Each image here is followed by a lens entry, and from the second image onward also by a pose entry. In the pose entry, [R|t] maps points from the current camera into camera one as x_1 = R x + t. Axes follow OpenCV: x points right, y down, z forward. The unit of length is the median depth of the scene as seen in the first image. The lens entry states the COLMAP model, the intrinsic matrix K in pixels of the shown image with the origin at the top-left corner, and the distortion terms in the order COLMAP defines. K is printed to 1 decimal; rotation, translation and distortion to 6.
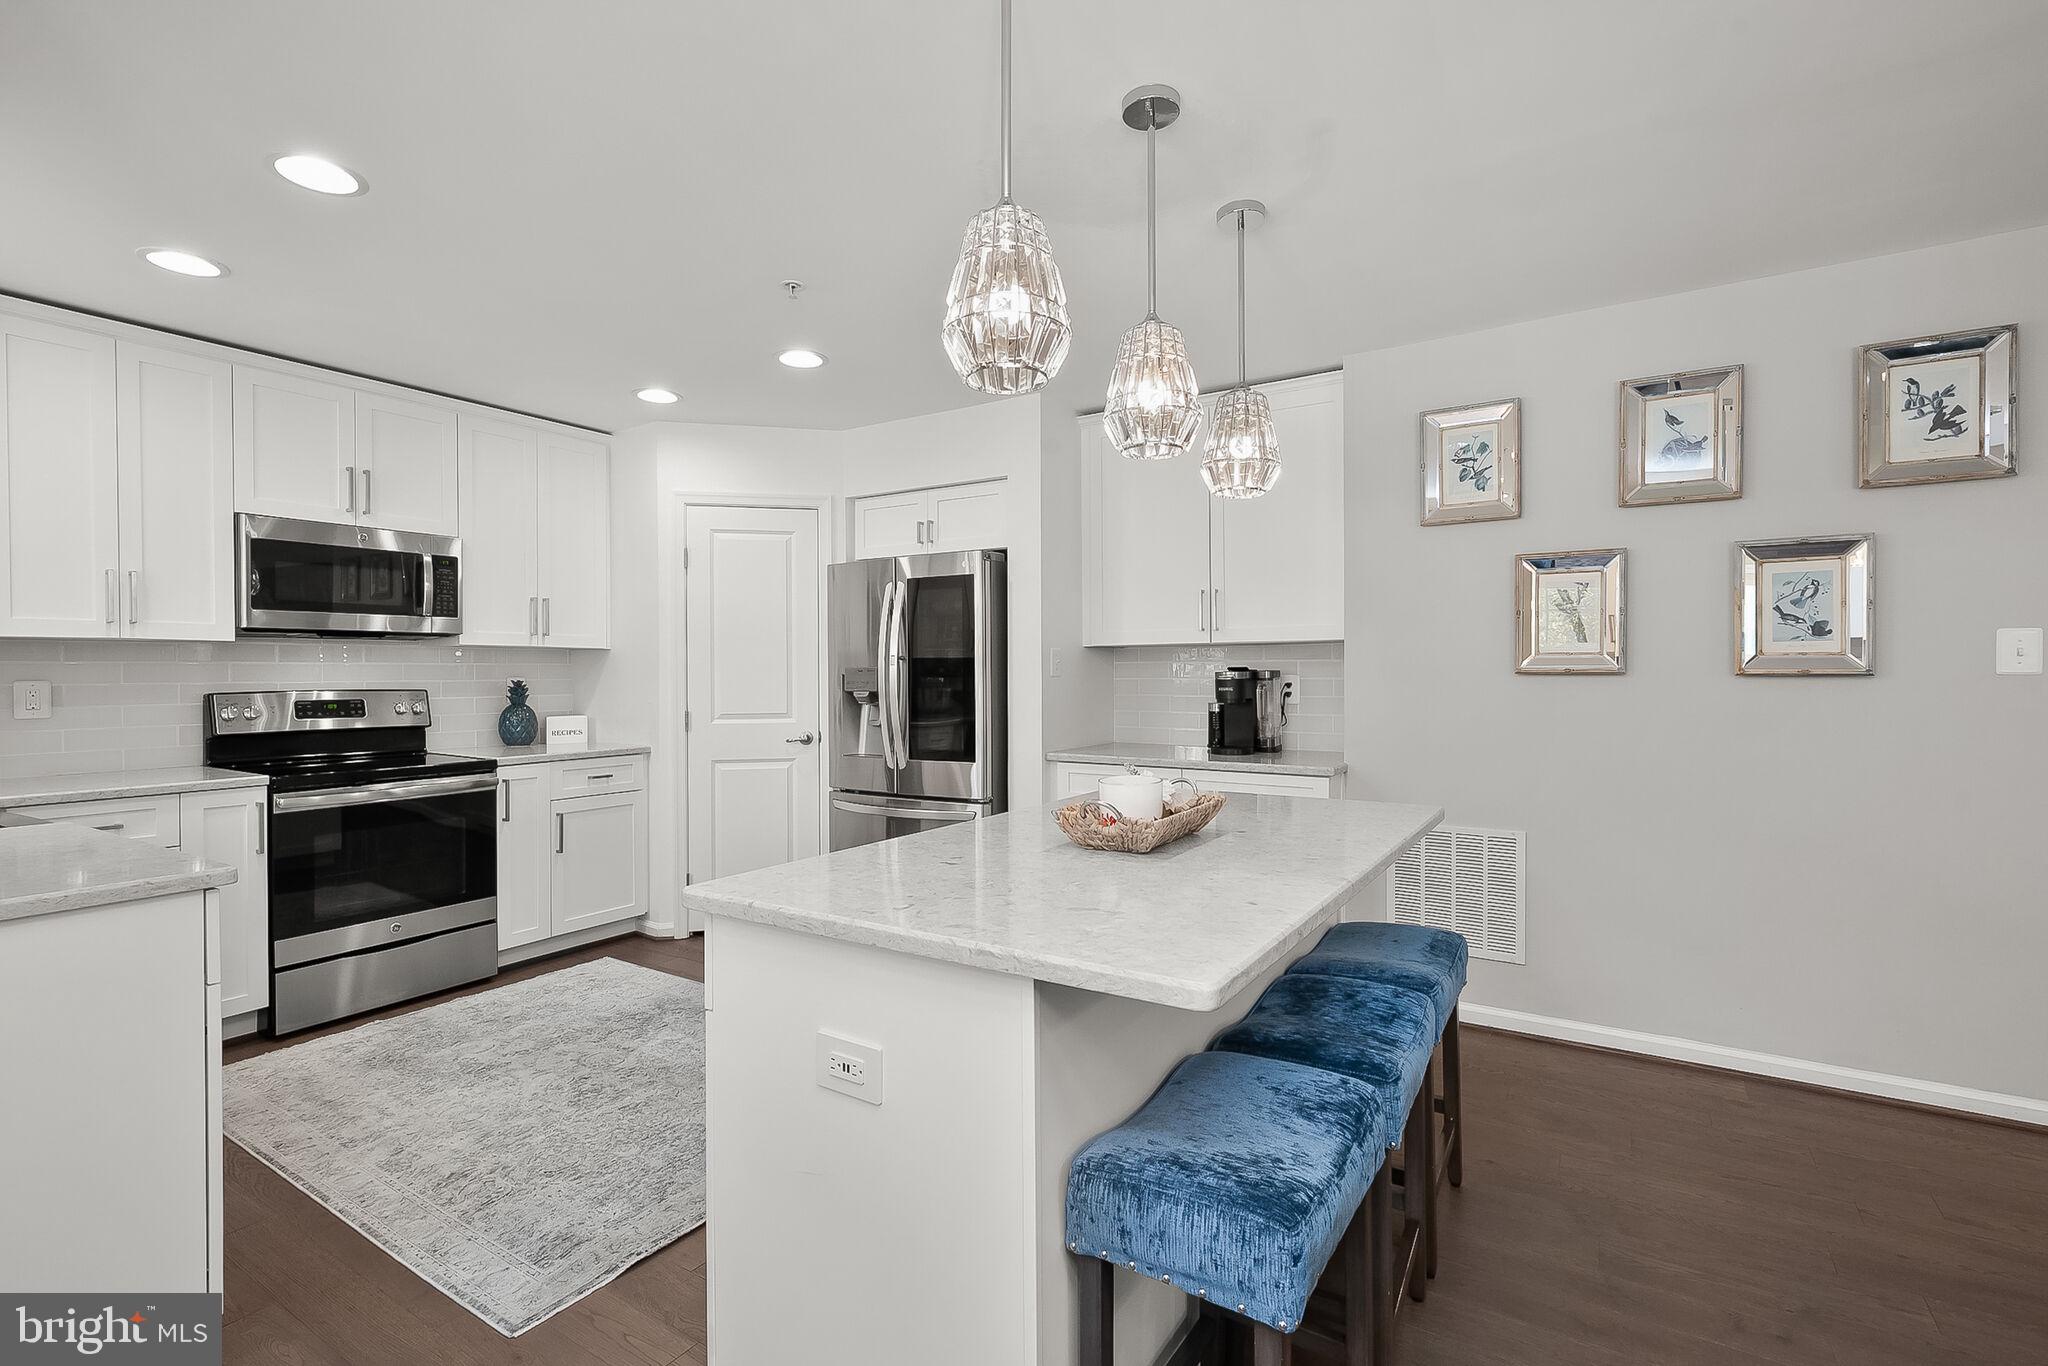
lens RADIAL K [[928.6, 0, 1031.3], [0, 928.6, 676.1], [0, 0, 1]] dist [-0.001140, -0.000106]
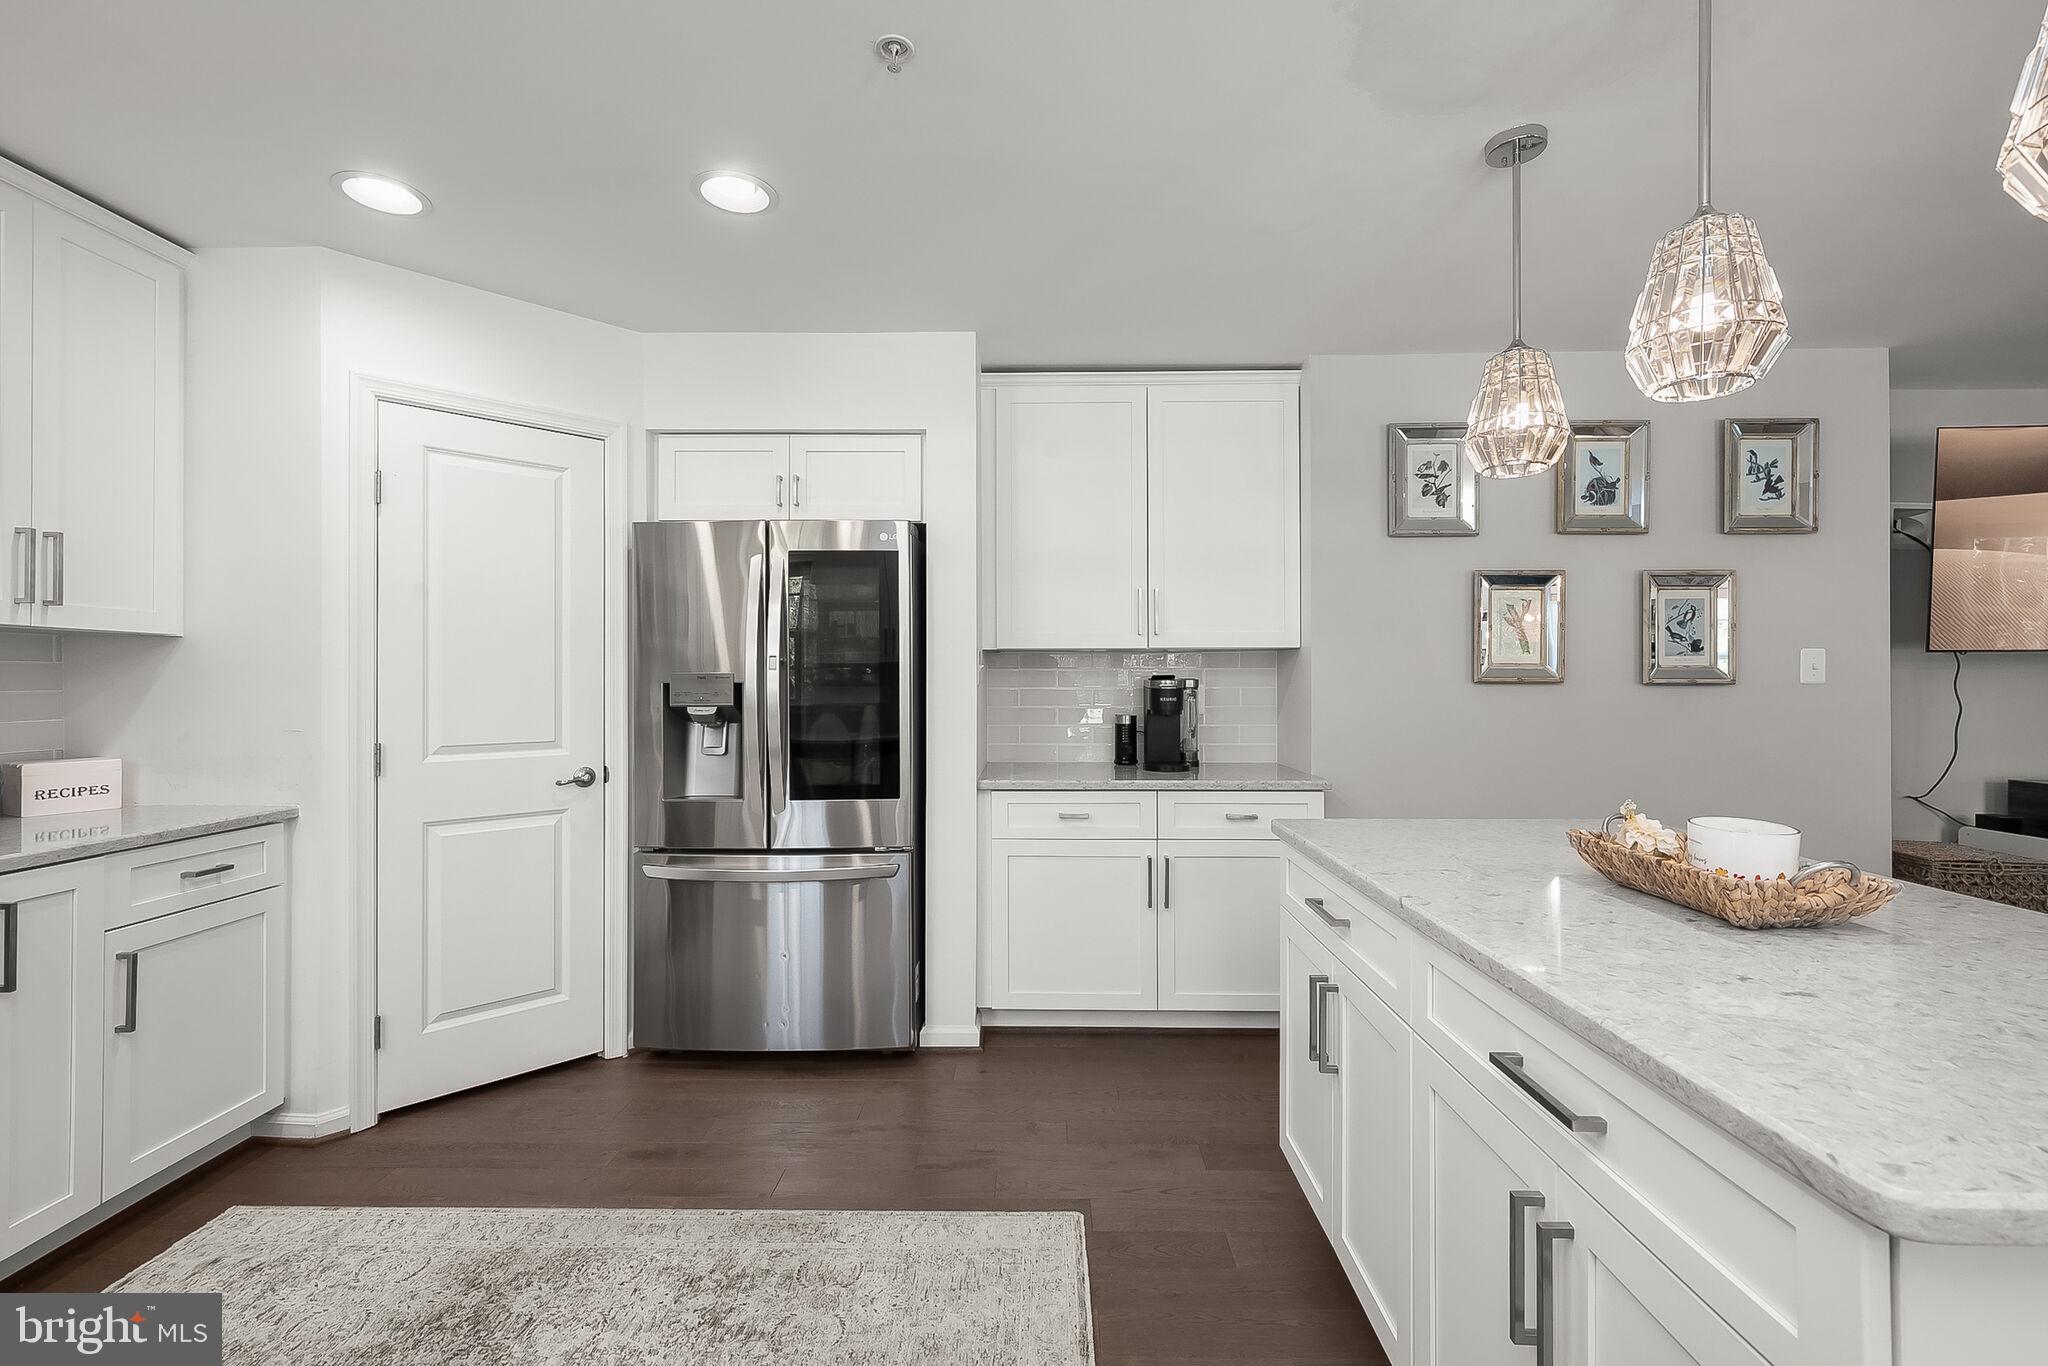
lens RADIAL K [[880.5, 0, 1030.9], [0, 880.5, 677.4], [0, 0, 1]] dist [0.002817, 0.000351]
pose [[0.850313, 0.004971, 0.526254, -0.364957], [0.000119, 0.999954, -0.009637, 0.000805], [-0.526278, 0.008257, 0.850273, 0.346414]]
